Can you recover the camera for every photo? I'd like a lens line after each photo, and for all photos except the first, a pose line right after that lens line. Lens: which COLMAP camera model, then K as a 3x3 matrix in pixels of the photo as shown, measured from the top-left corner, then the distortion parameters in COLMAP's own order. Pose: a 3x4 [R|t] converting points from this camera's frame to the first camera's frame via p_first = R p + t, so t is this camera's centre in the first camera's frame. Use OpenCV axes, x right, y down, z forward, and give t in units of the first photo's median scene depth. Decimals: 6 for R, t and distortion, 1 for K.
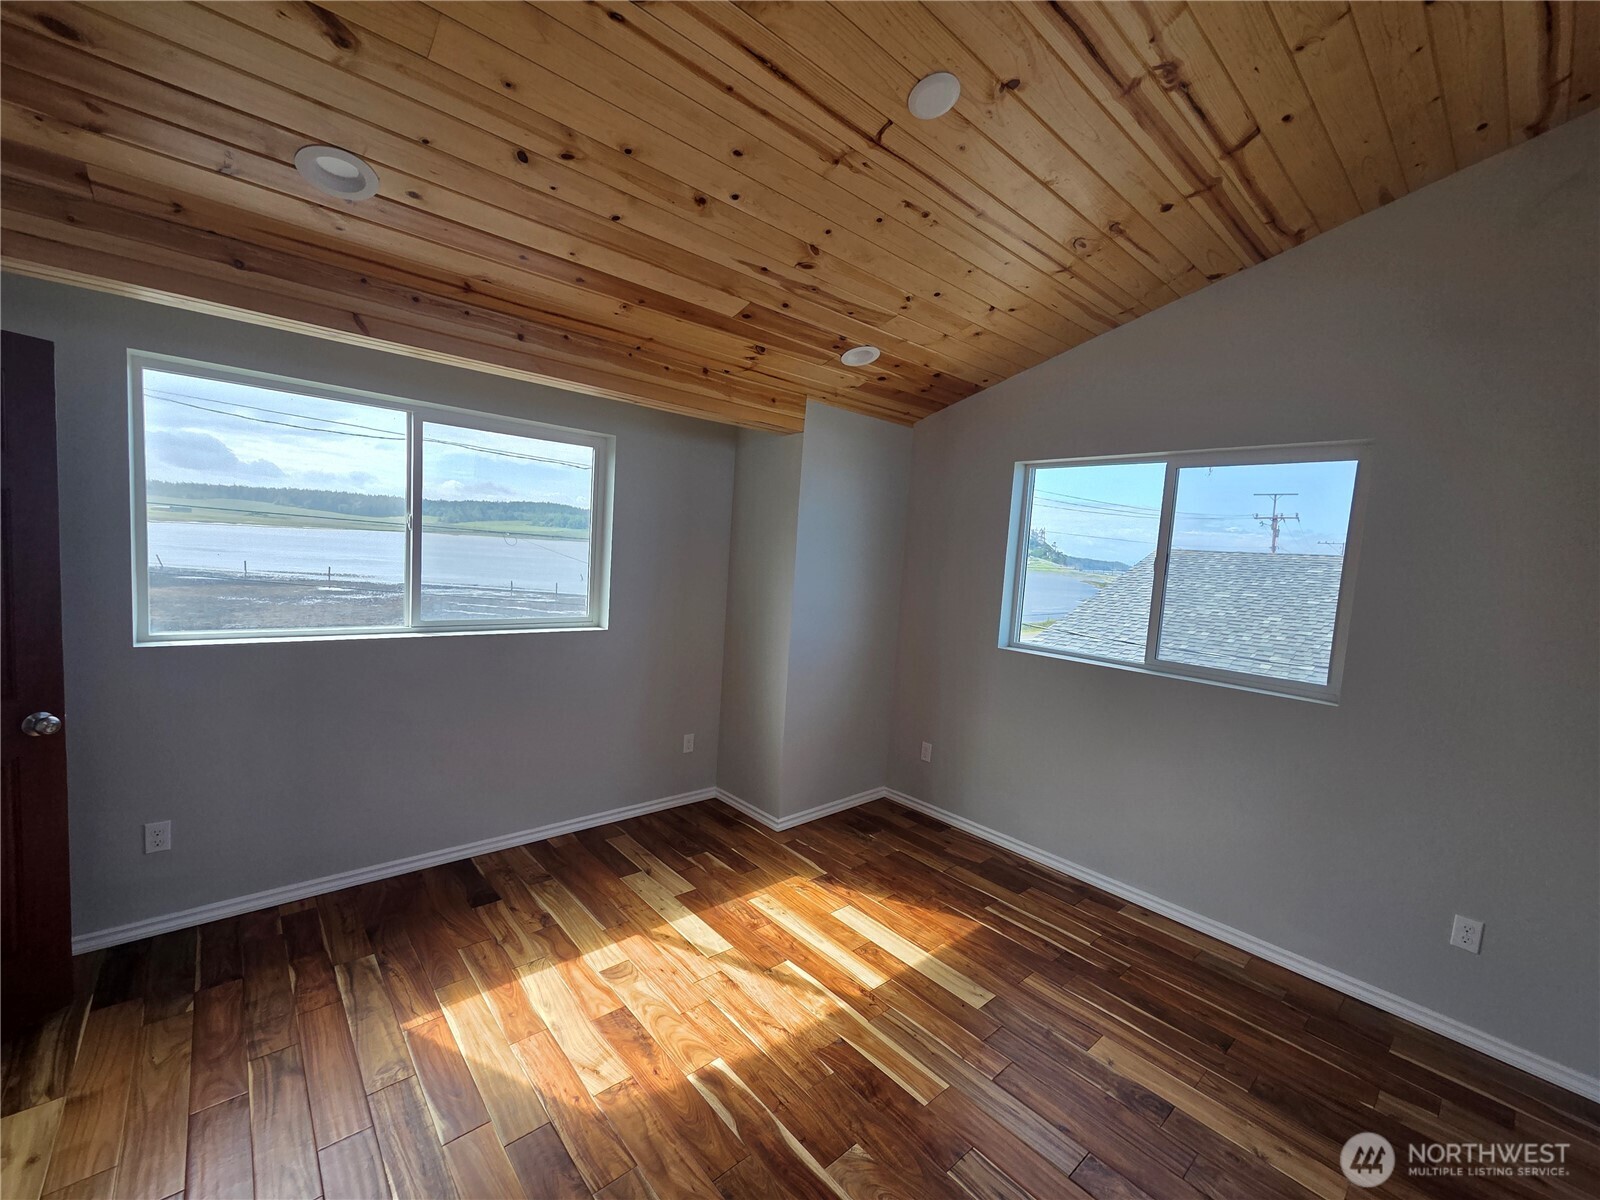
lens RADIAL K [[652.5, 0, 793.6], [0, 652.5, 608.9], [0, 0, 1]] dist [0.004170, -0.001546]
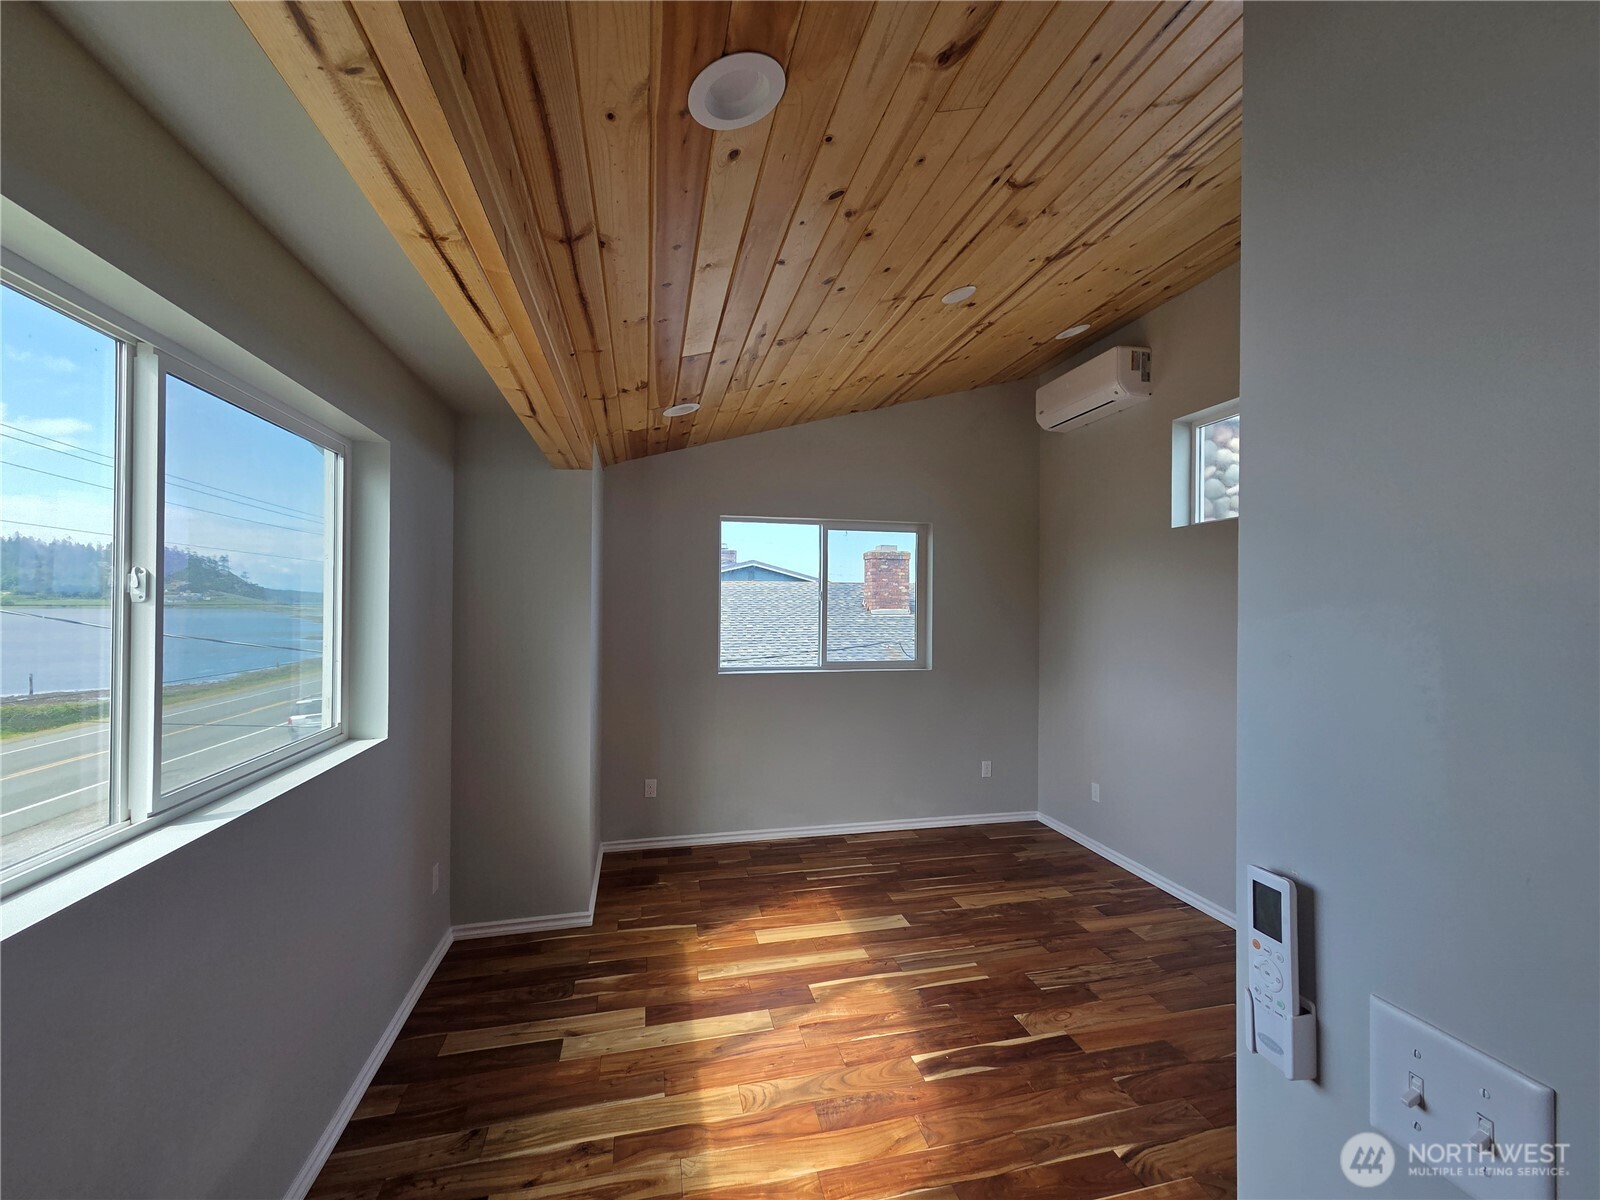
lens RADIAL K [[652.5, 0, 792.9], [0, 652.5, 606.6], [0, 0, 1]] dist [0.004170, -0.001546]
pose [[0.476002, -0.064809, 0.877053, -0.853834], [0.104727, 0.994362, 0.016639, -0.087192], [-0.873186, 0.083931, 0.480106, 0.432888]]
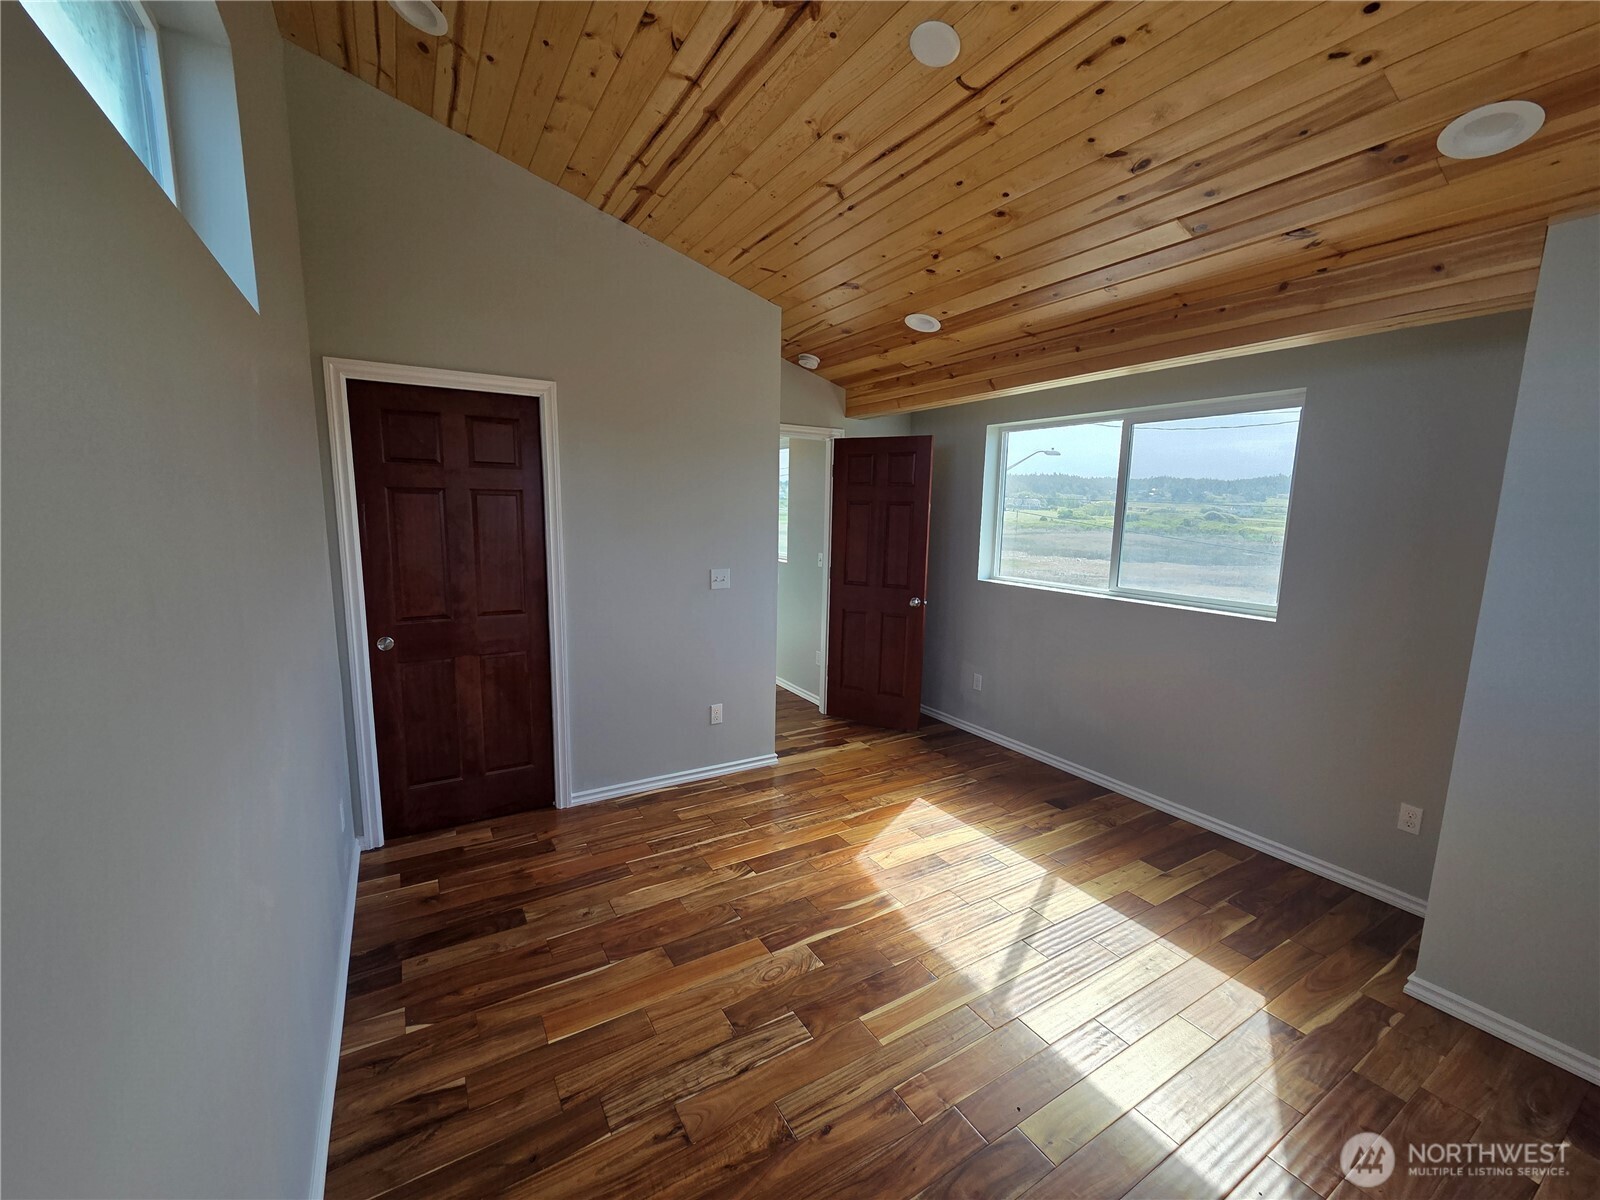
lens RADIAL K [[652.5, 0, 800.8], [0, 652.5, 608.2], [0, 0, 1]] dist [0.004170, -0.001546]
pose [[-0.165976, 0.089008, -0.982105, 0.850140], [-0.119323, 0.986788, 0.109598, -0.006534], [0.978884, 0.135378, -0.153163, 0.688760]]
